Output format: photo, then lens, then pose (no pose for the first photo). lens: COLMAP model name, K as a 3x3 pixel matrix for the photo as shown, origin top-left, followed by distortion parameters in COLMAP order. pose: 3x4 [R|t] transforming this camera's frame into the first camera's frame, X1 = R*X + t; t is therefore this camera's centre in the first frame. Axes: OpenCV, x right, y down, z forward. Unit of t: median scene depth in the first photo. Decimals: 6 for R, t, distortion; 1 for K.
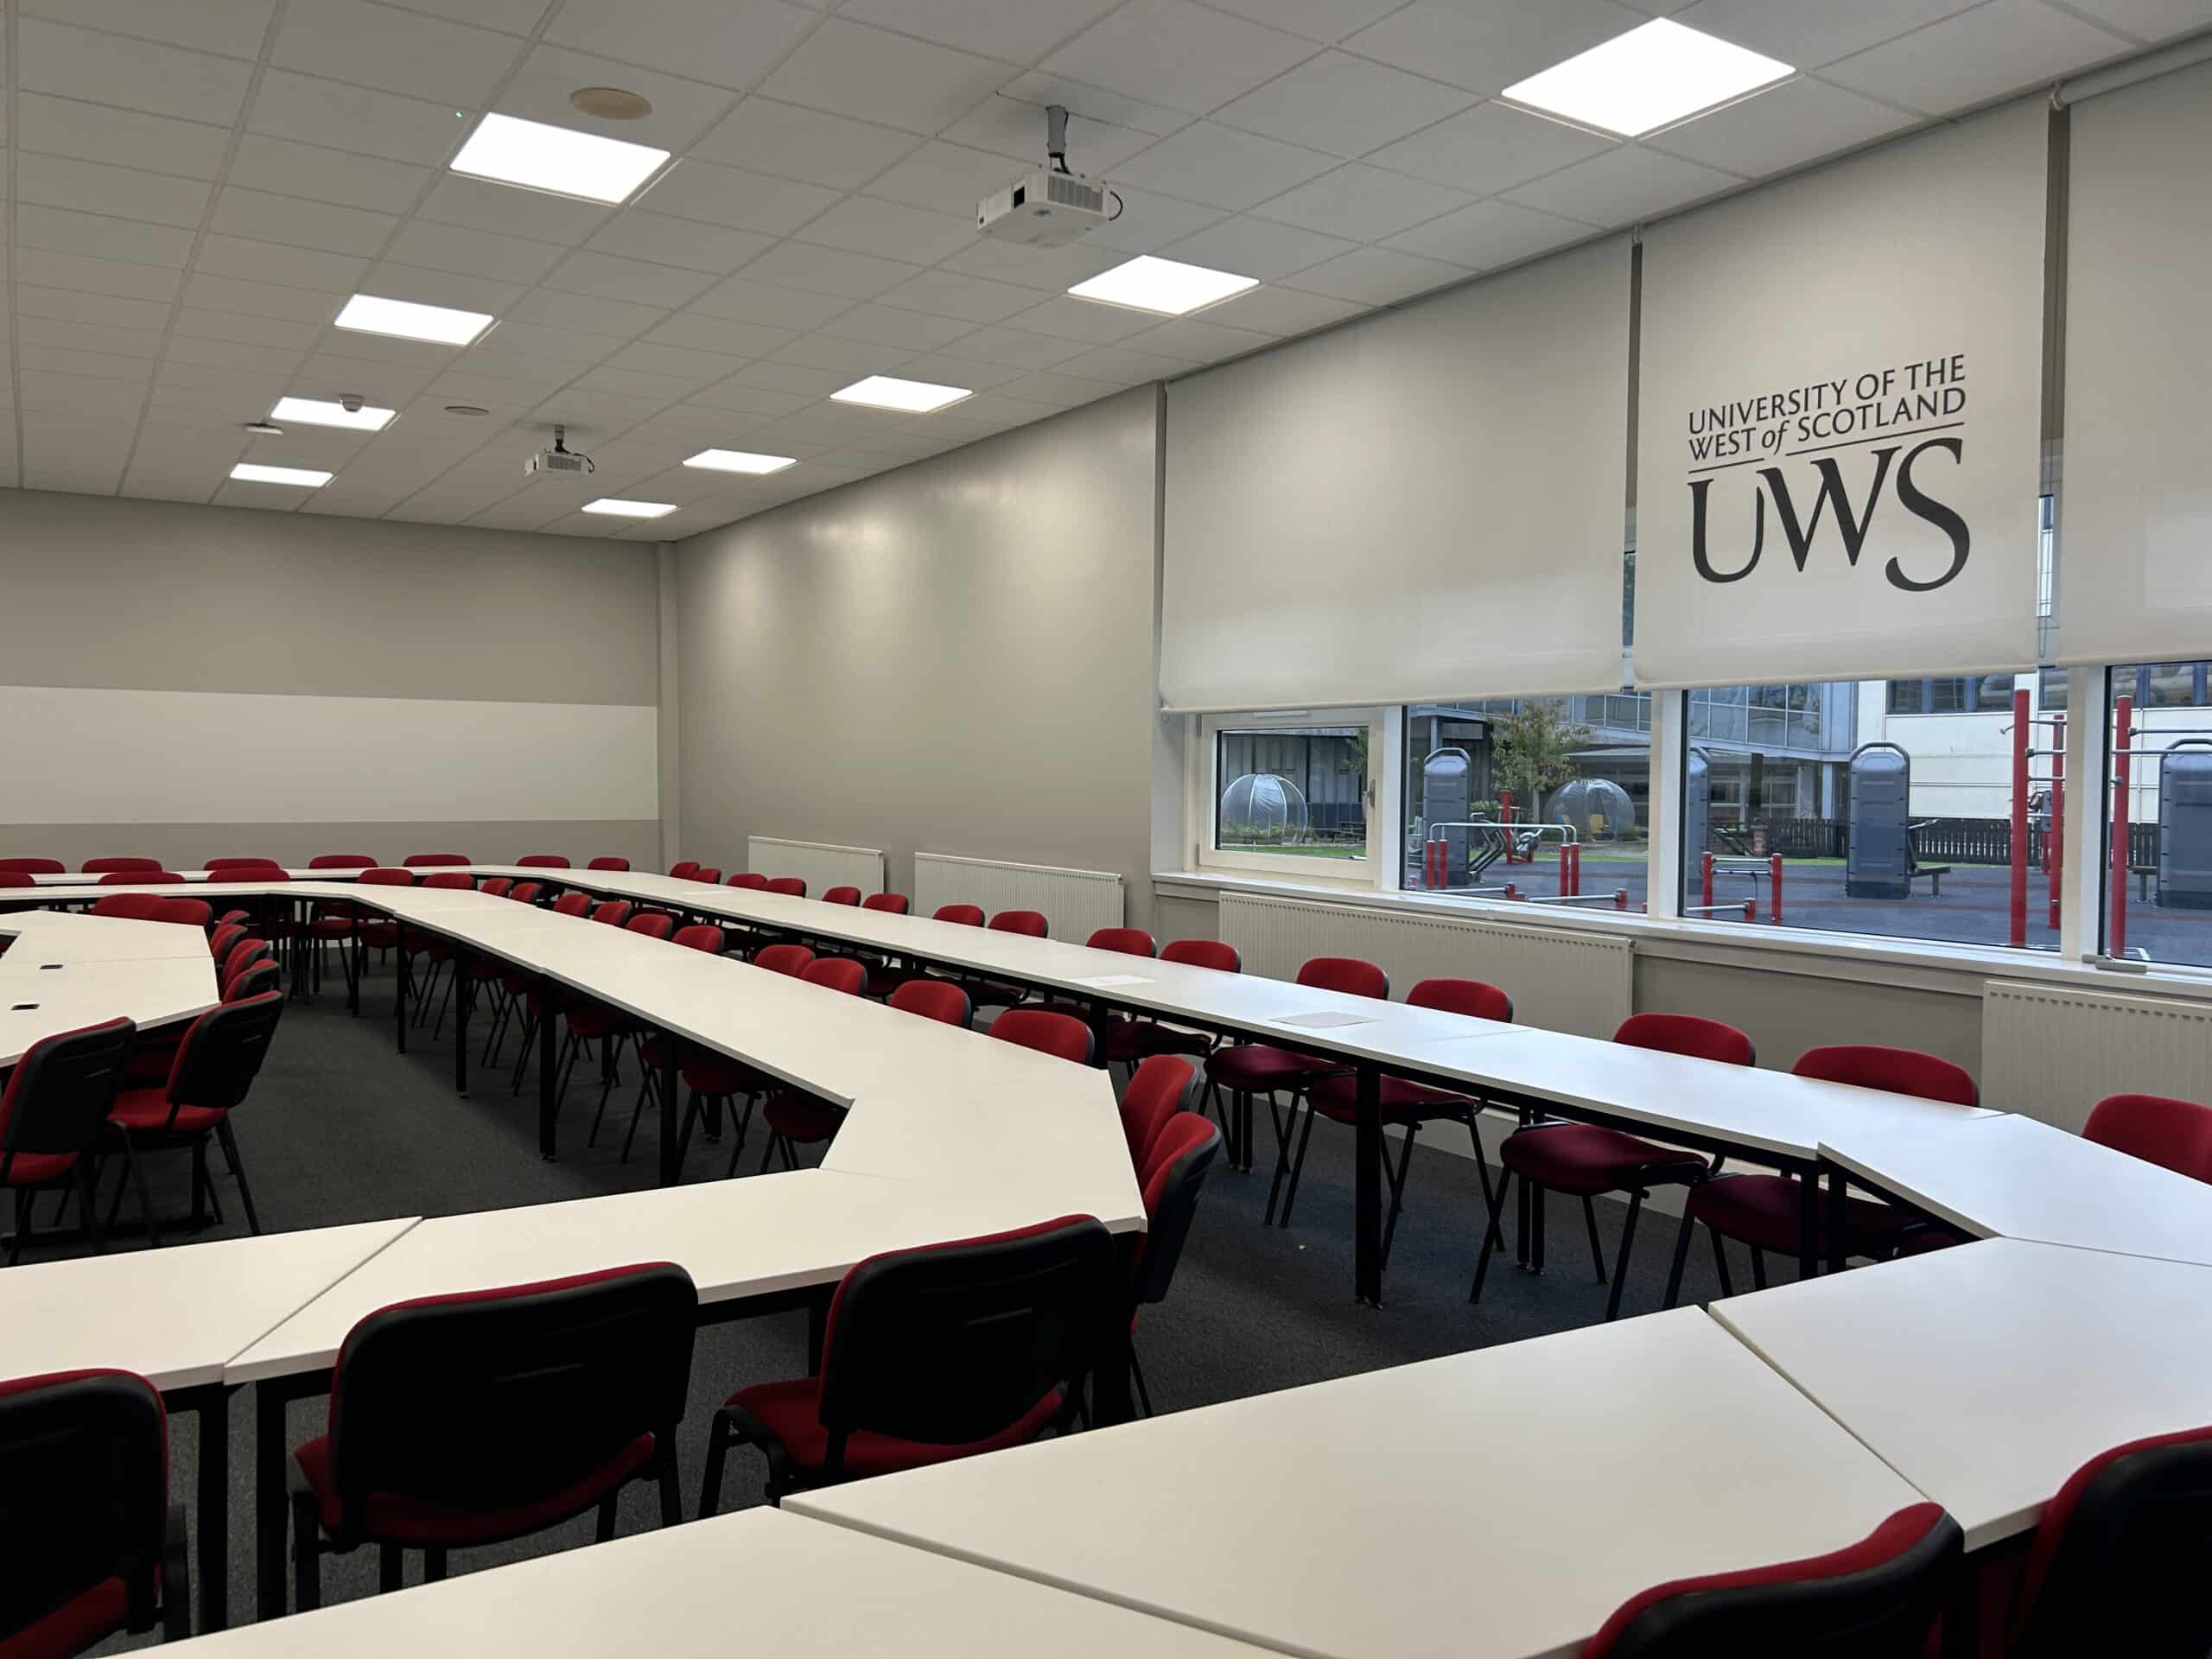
lens RADIAL K [[1678.2, 0, 1106.0], [0, 1678.2, 829.5], [0, 0, 1]] dist [0.006555, 0.000574]
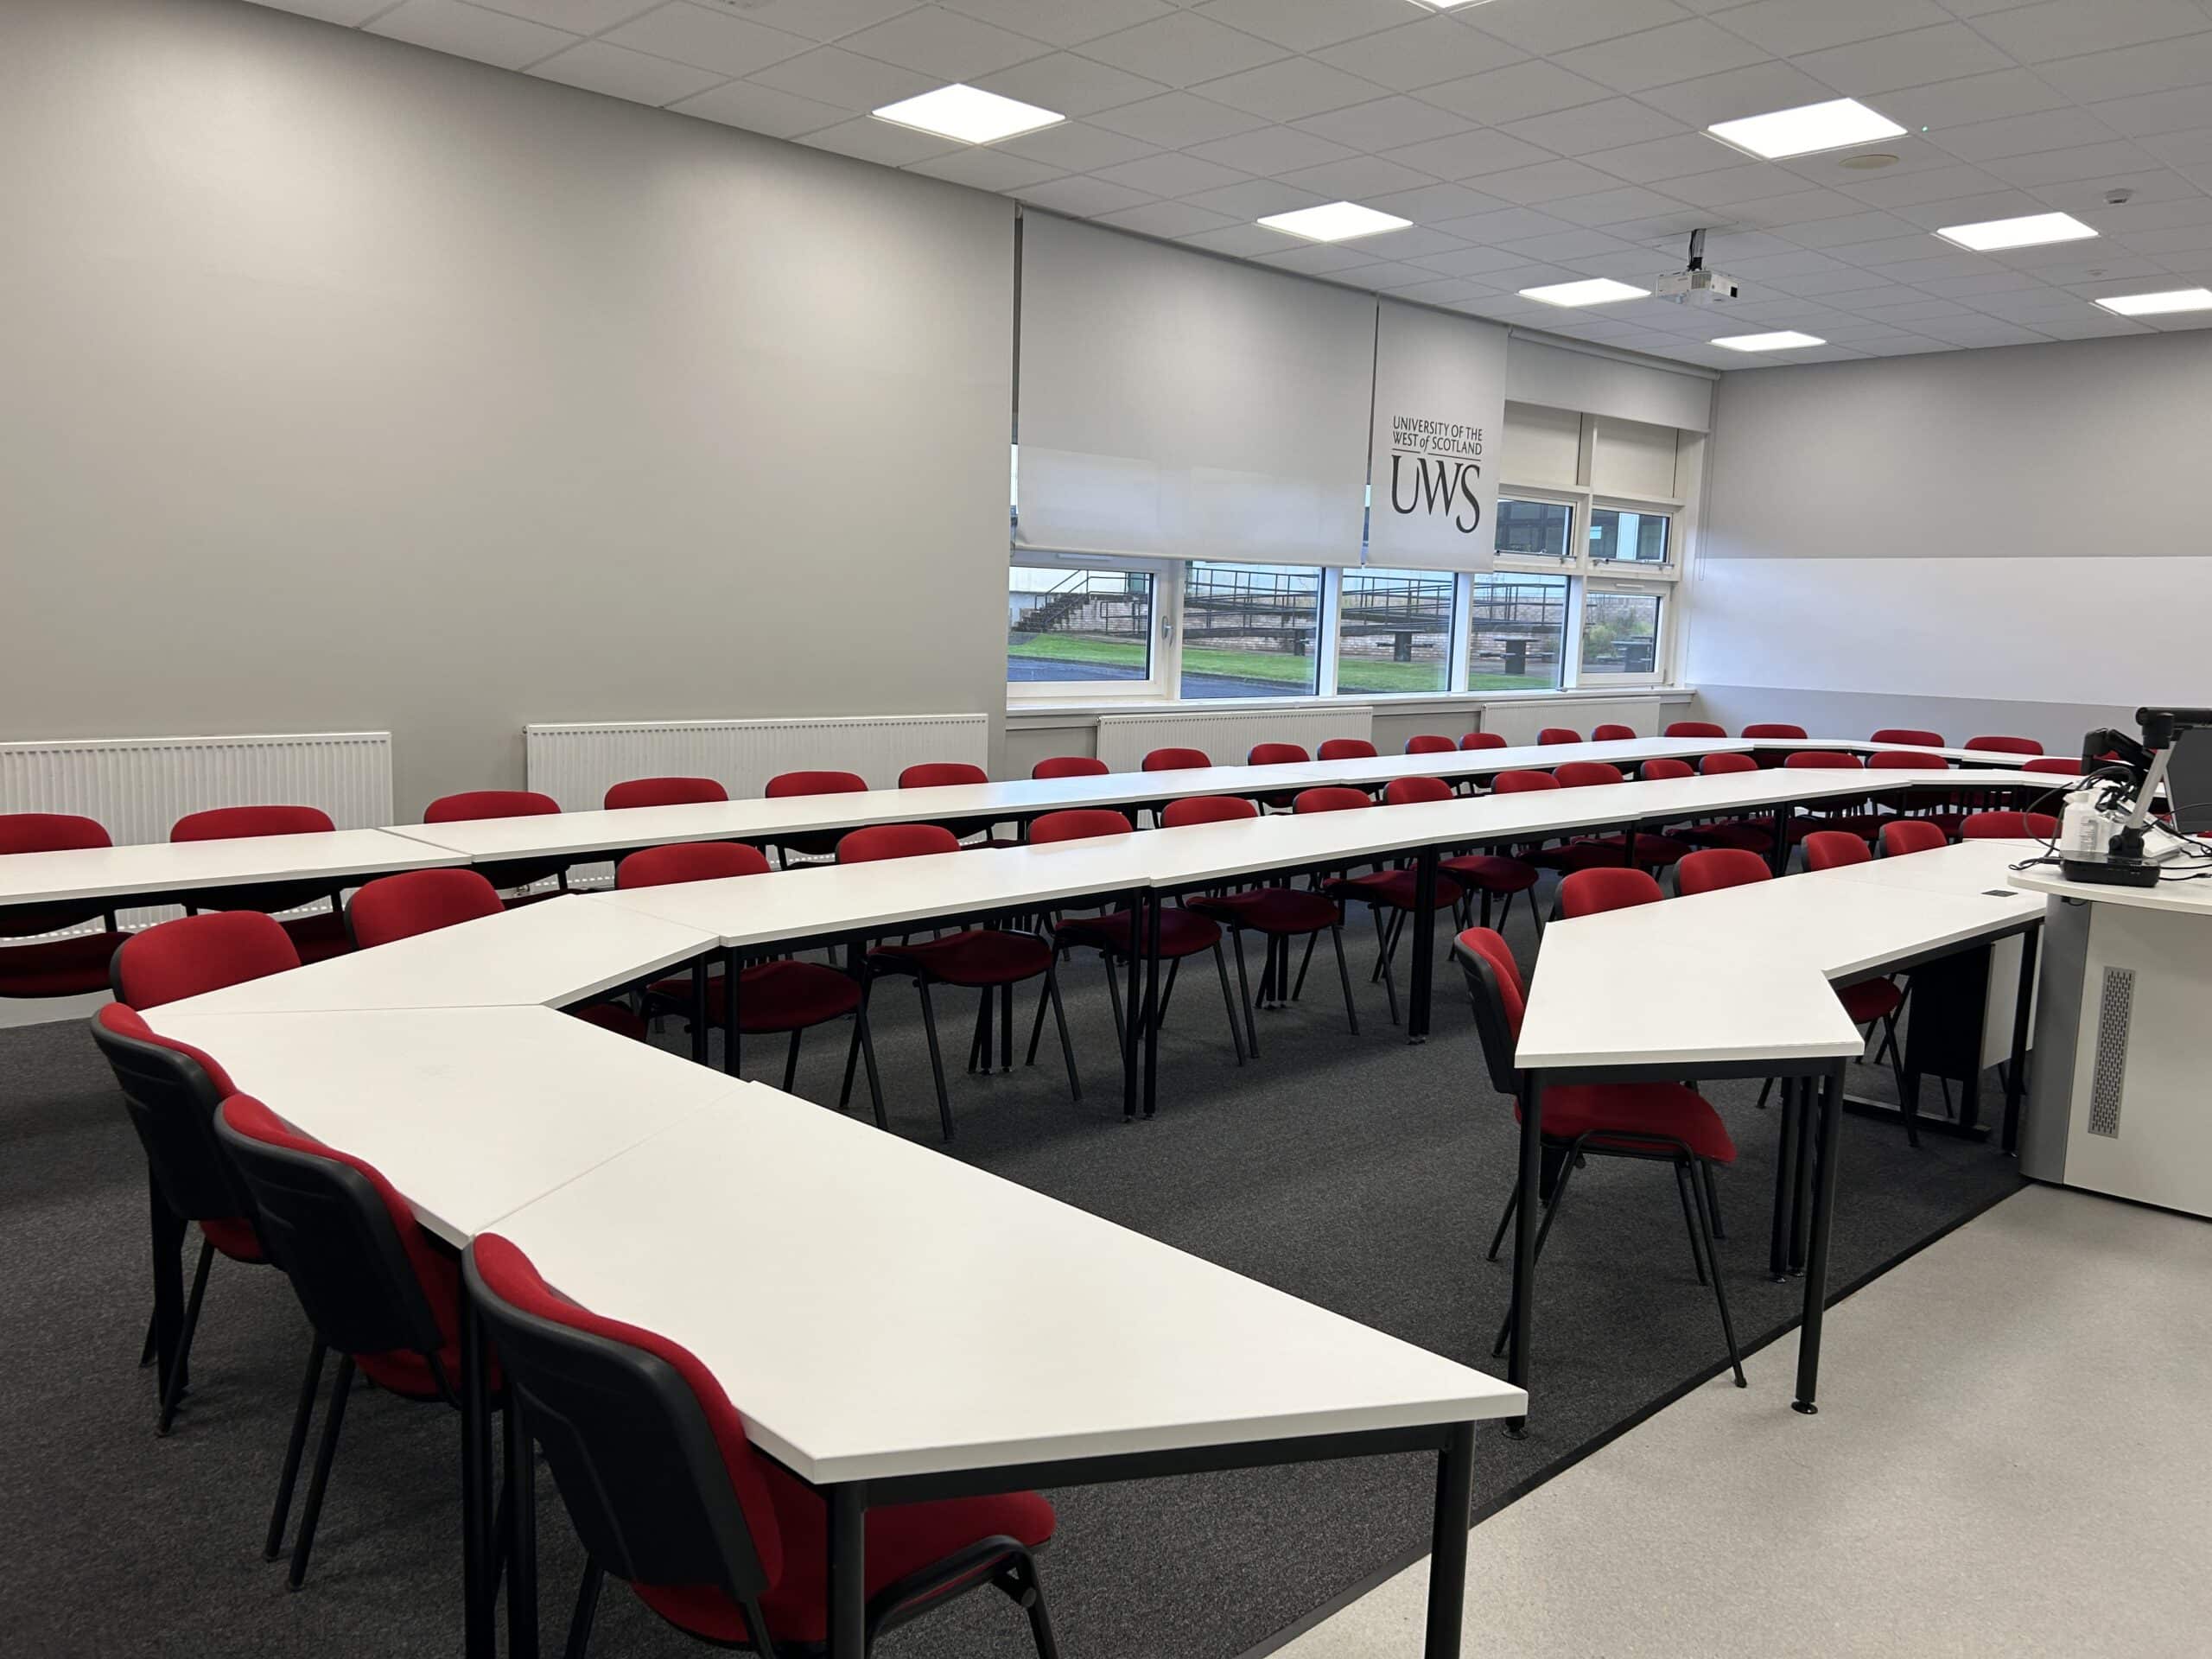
lens RADIAL K [[1678.2, 0, 1106.0], [0, 1678.2, 829.5], [0, 0, 1]] dist [0.006555, 0.000574]
pose [[-0.191843, -0.143704, 0.970848, -1.521224], [0.005166, 0.989060, 0.147421, -0.079698], [-0.981412, 0.033297, -0.189002, 1.781049]]
